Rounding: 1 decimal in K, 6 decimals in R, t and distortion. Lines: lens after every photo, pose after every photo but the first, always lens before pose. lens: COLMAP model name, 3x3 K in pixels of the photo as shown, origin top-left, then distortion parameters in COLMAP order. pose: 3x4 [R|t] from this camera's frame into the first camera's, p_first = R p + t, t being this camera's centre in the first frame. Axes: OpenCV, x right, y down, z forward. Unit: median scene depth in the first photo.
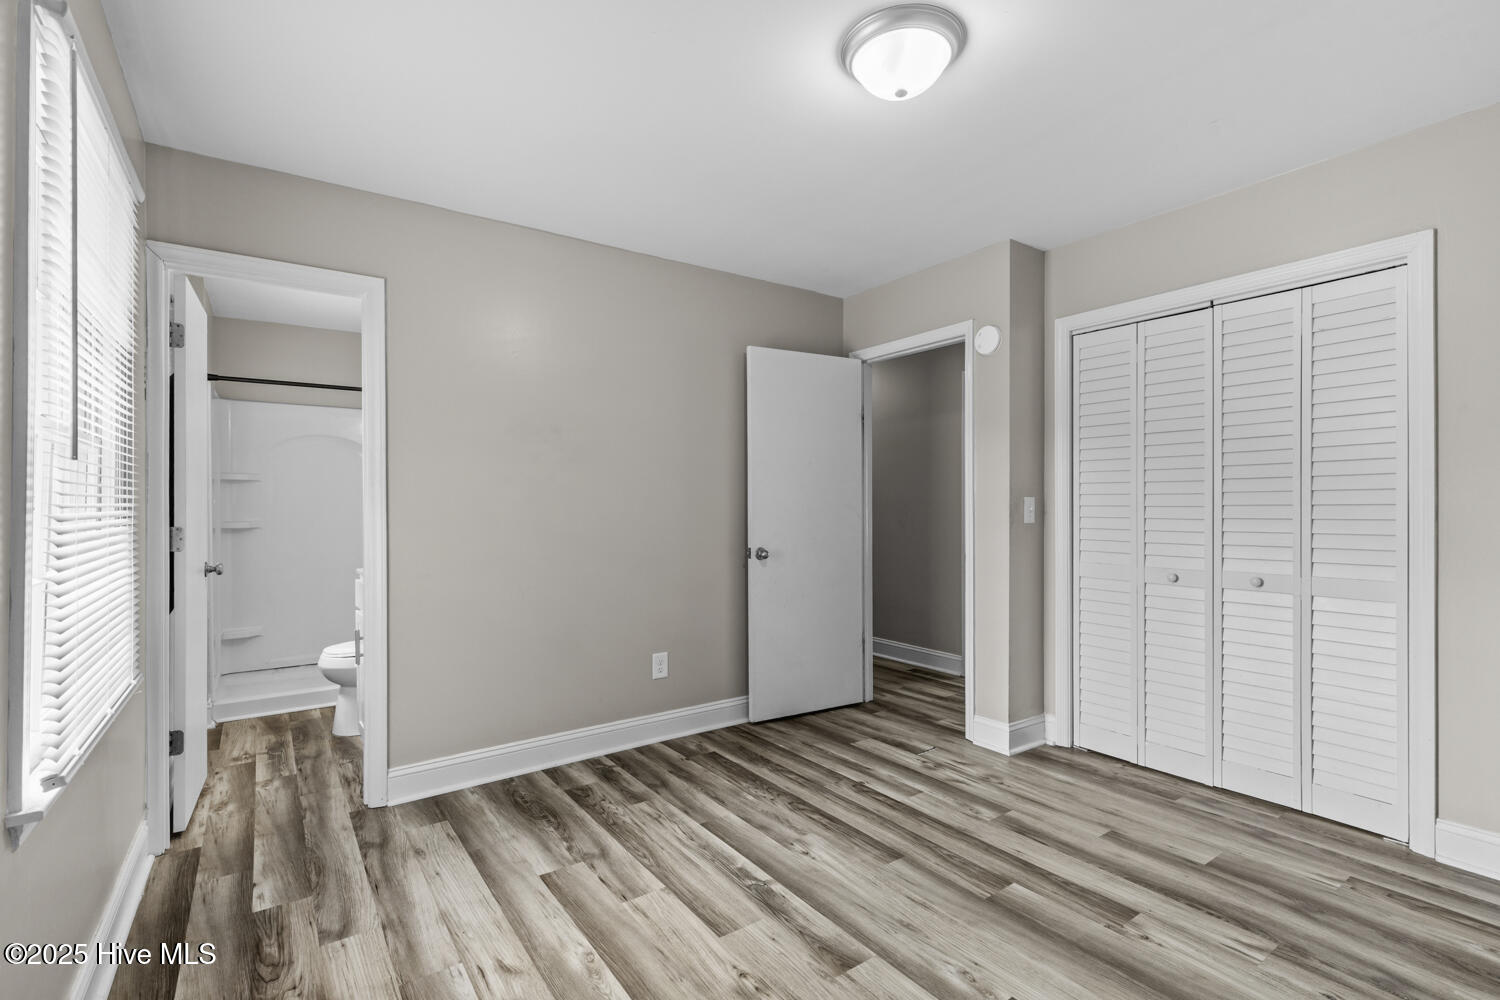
lens RADIAL K [[692.3, 0, 750.0], [0, 692.3, 508.4], [0, 0, 1]] dist [-0.001395, -0.000977]
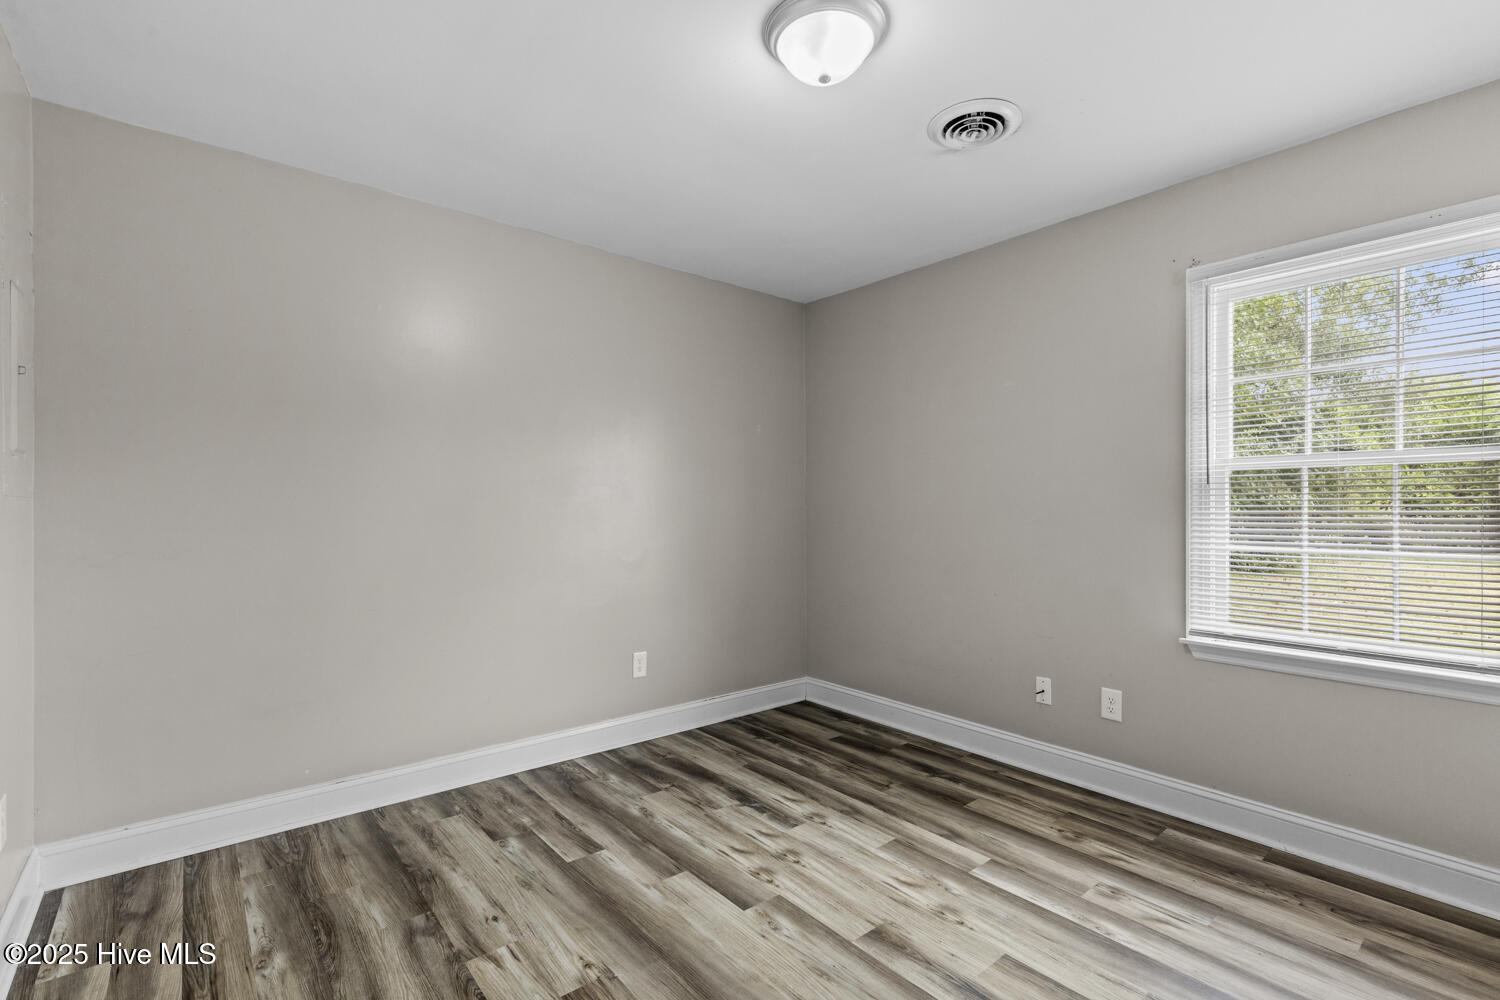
lens RADIAL K [[692.3, 0, 750.0], [0, 692.3, 508.4], [0, 0, 1]] dist [-0.001395, -0.000977]
pose [[-0.995038, 0.006002, -0.099316, 0.431256], [0.005395, 0.999965, 0.006382, -0.041826], [0.099351, 0.005815, -0.995035, 1.997159]]
